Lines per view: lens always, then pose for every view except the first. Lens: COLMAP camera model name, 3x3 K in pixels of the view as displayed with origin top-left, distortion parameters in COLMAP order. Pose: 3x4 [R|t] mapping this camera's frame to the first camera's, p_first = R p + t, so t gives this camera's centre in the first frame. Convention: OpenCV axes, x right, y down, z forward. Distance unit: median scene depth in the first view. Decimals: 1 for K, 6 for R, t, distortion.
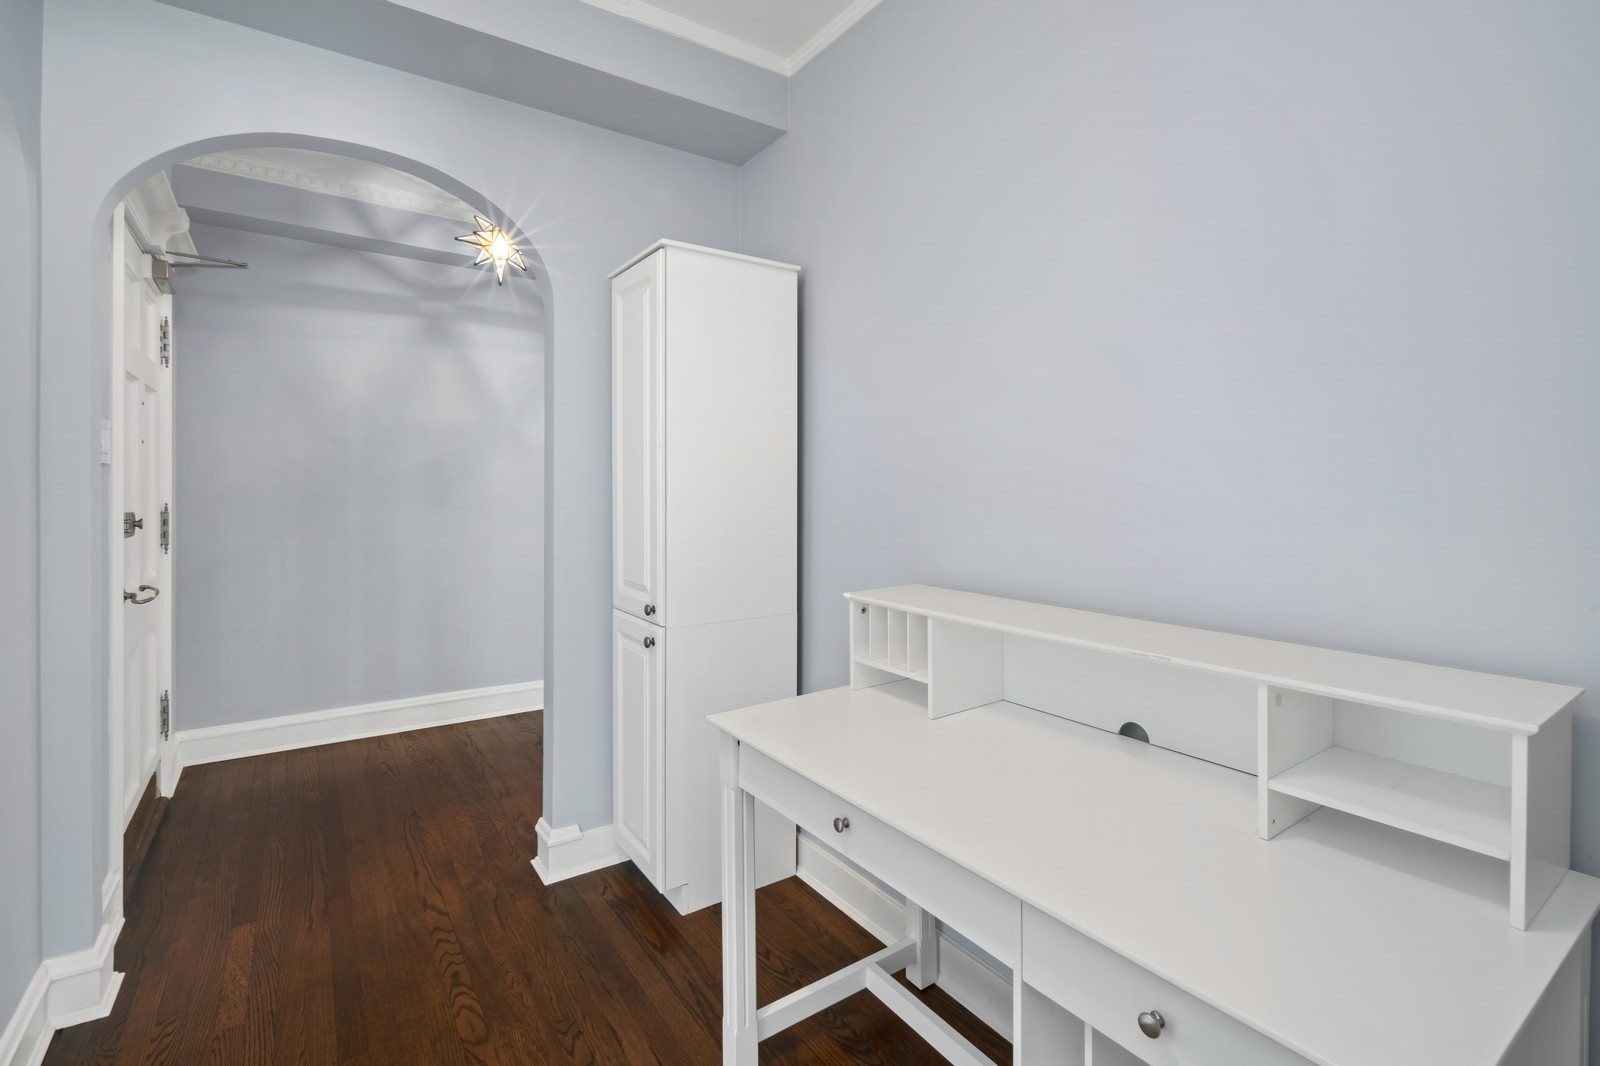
lens RADIAL K [[718.3, 0, 796.4], [0, 718.3, 504.5], [0, 0, 1]] dist [0.000888, -0.000164]
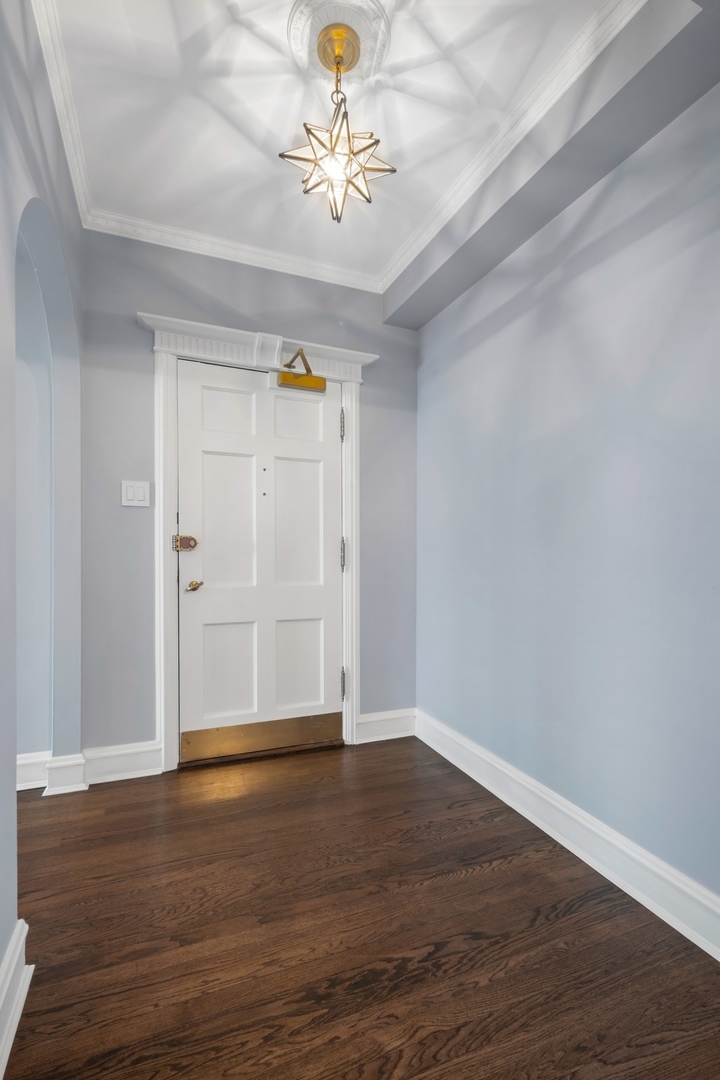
lens RADIAL K [[493.2, 0, 360.0], [0, 493.2, 540.0], [0, 0, 1]] dist [-0.000374, -0.000056]
pose [[-0.224745, -0.005779, -0.974400, 0.065767], [-0.019327, 0.999812, -0.001472, 0.008524], [0.974226, 0.018502, -0.224814, 1.046576]]
